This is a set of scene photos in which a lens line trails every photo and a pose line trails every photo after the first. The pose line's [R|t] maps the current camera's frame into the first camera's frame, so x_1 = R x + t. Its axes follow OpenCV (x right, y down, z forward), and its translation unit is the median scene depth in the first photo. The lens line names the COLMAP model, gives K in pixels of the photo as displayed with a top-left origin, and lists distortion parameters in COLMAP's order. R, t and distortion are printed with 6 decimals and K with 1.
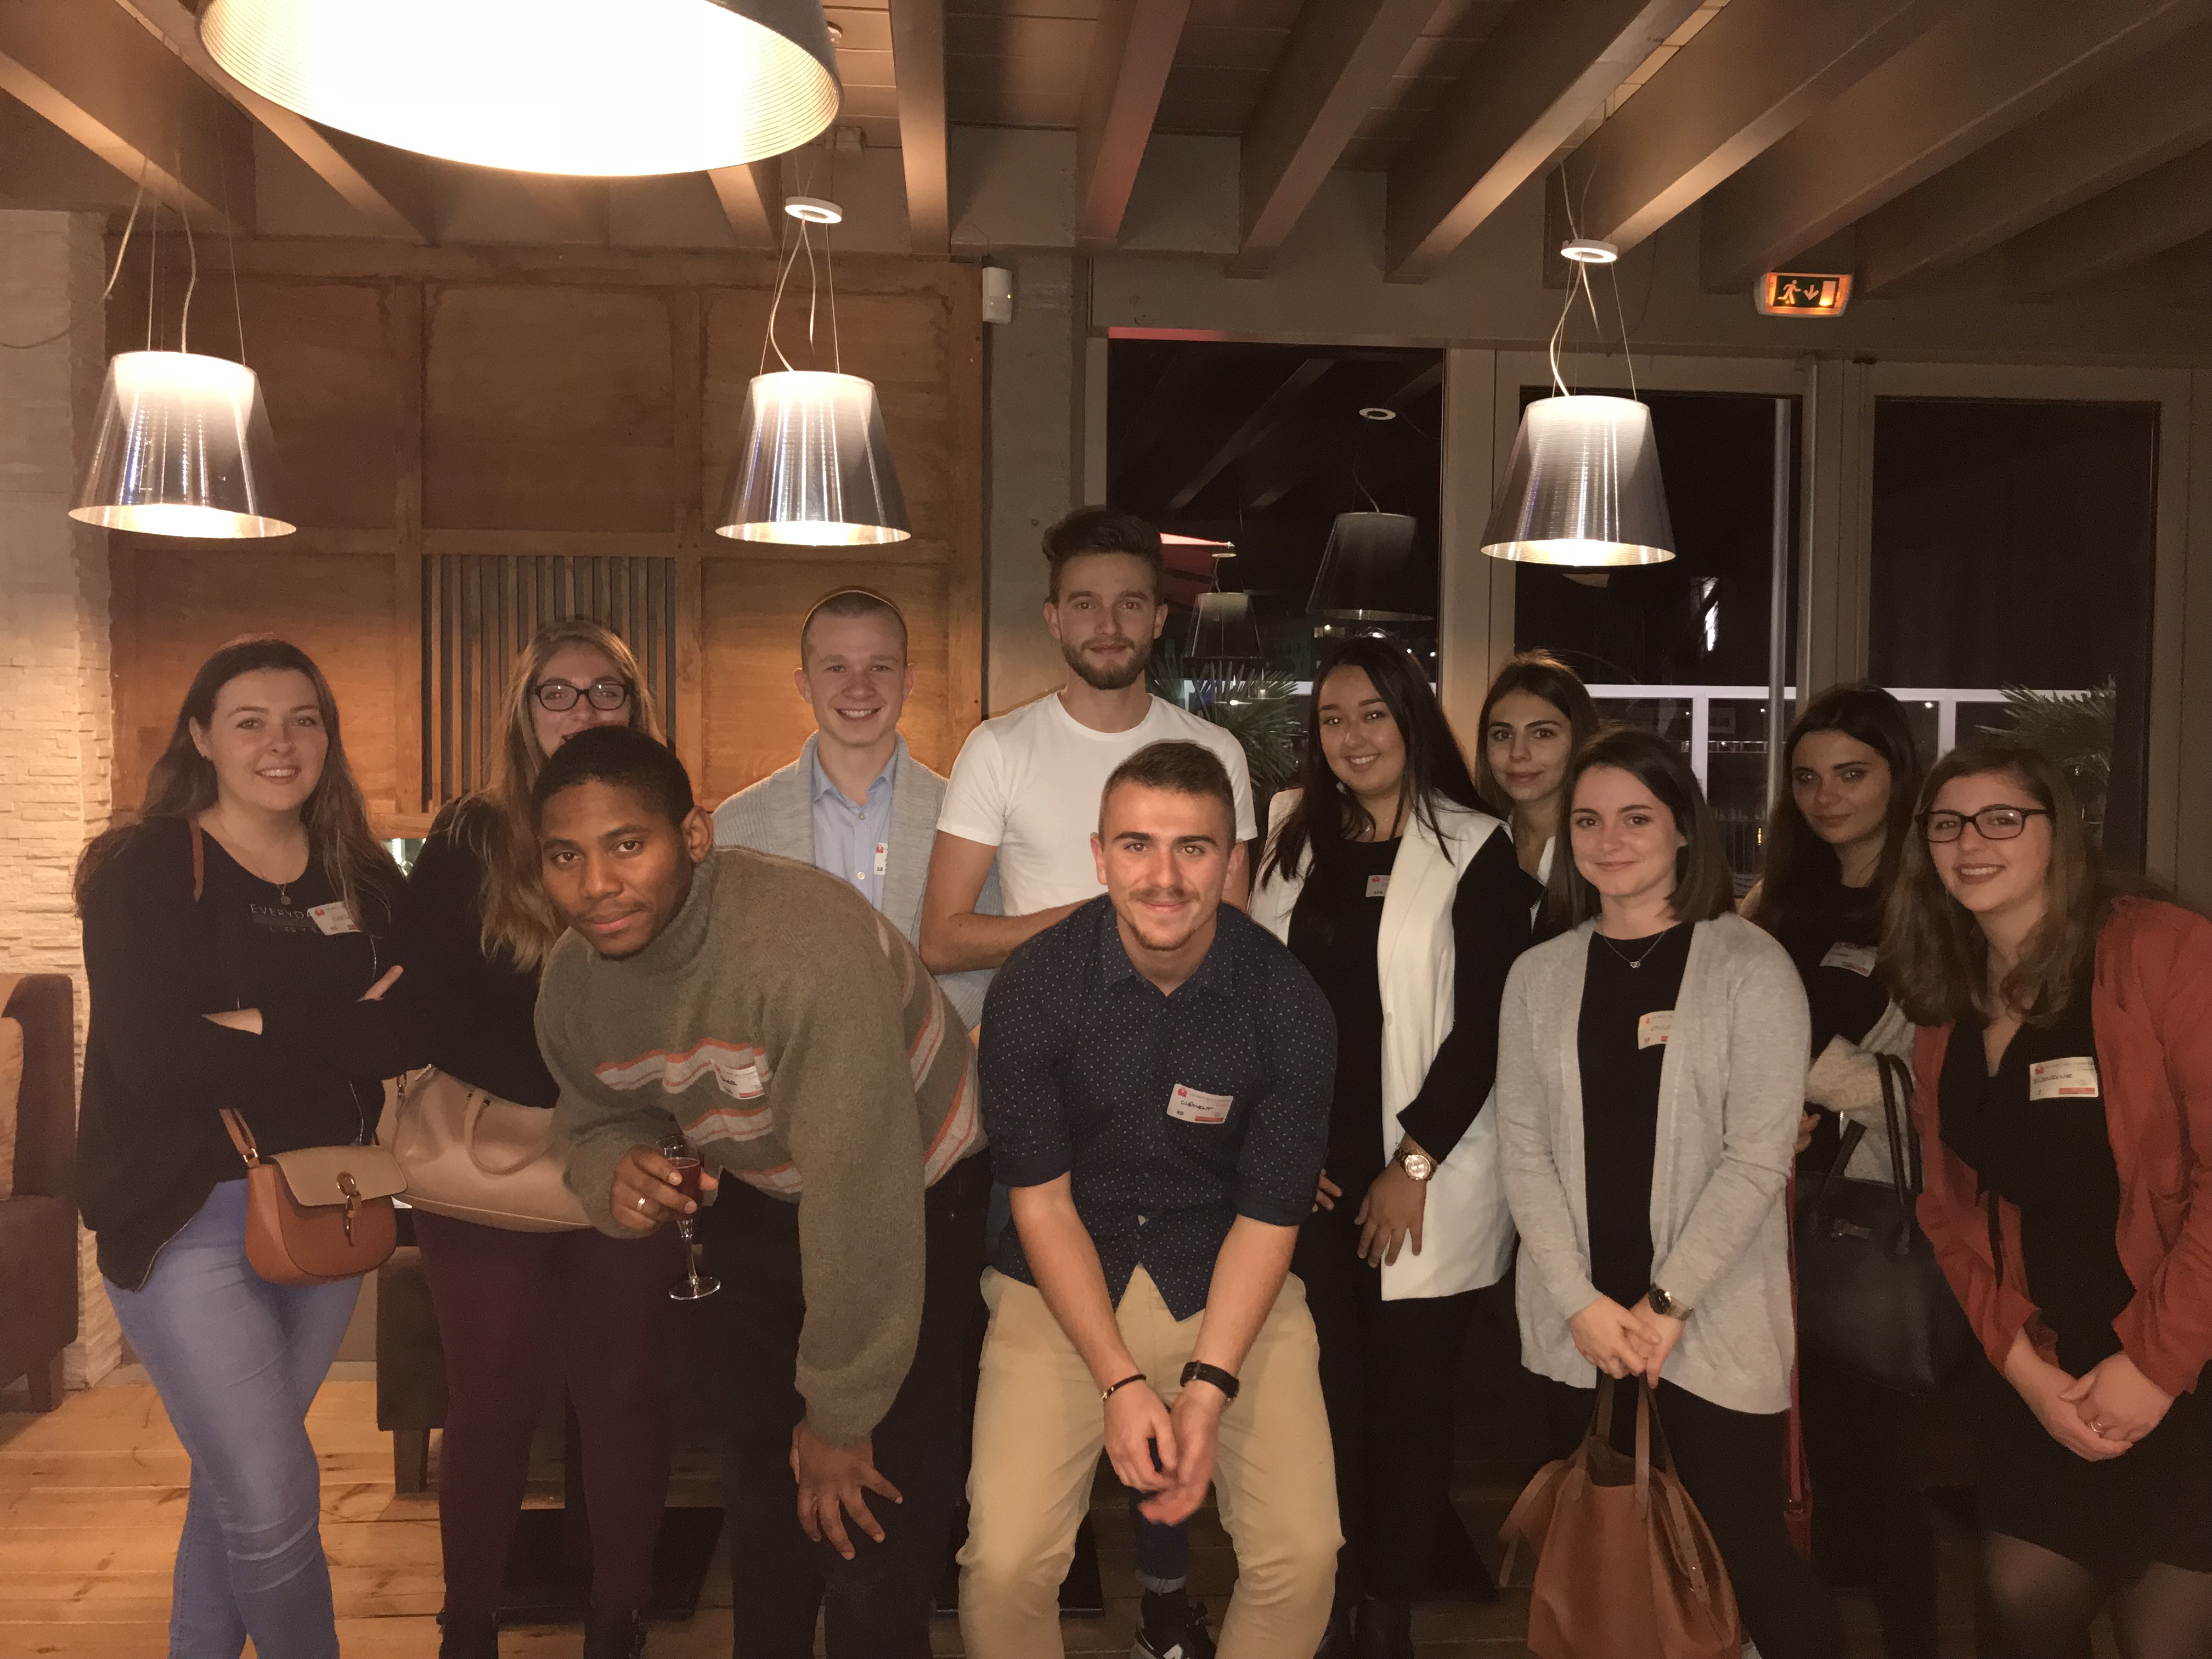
lens RADIAL K [[1703.9, 0, 1106.0], [0, 1703.9, 829.5], [0, 0, 1]] dist [-0.015013, -0.001067]
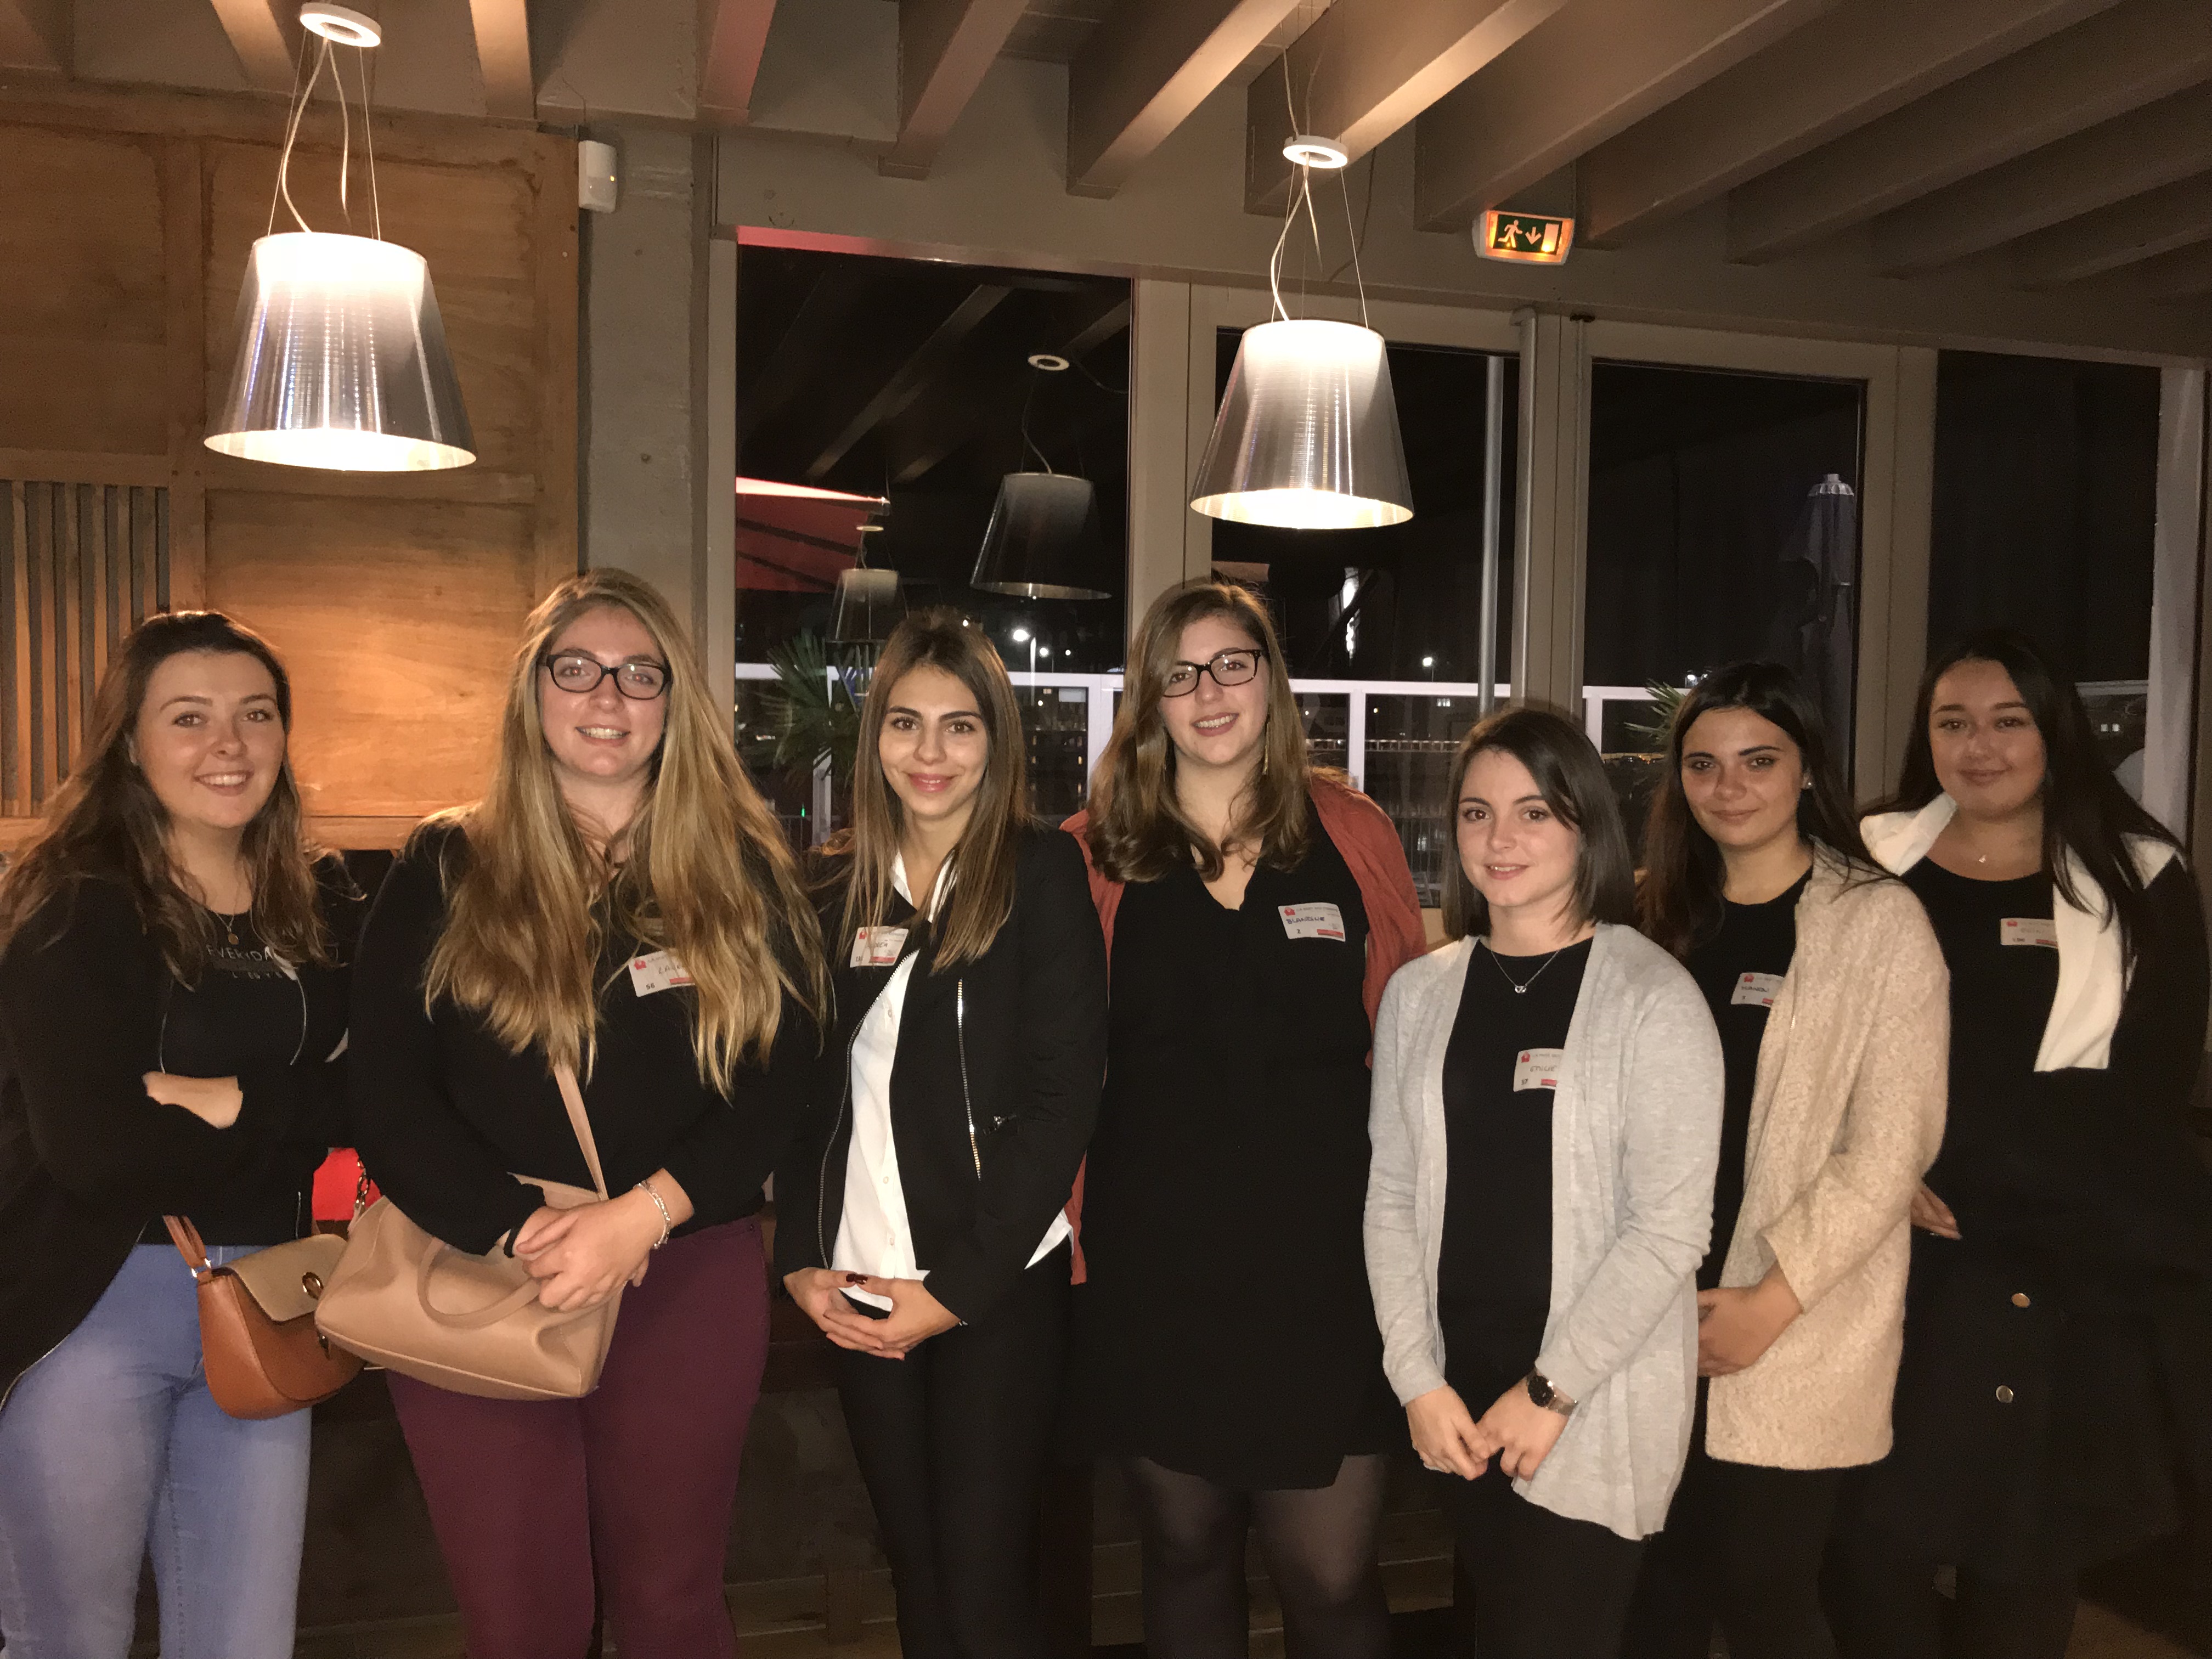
lens RADIAL K [[1703.9, 0, 1106.0], [0, 1703.9, 829.5], [0, 0, 1]] dist [-0.015013, -0.001067]
pose [[0.977397, -0.005841, 0.211331, 0.000141], [0.006283, 0.999979, -0.001419, -0.000253], [-0.211318, 0.002715, 0.977414, 0.162533]]
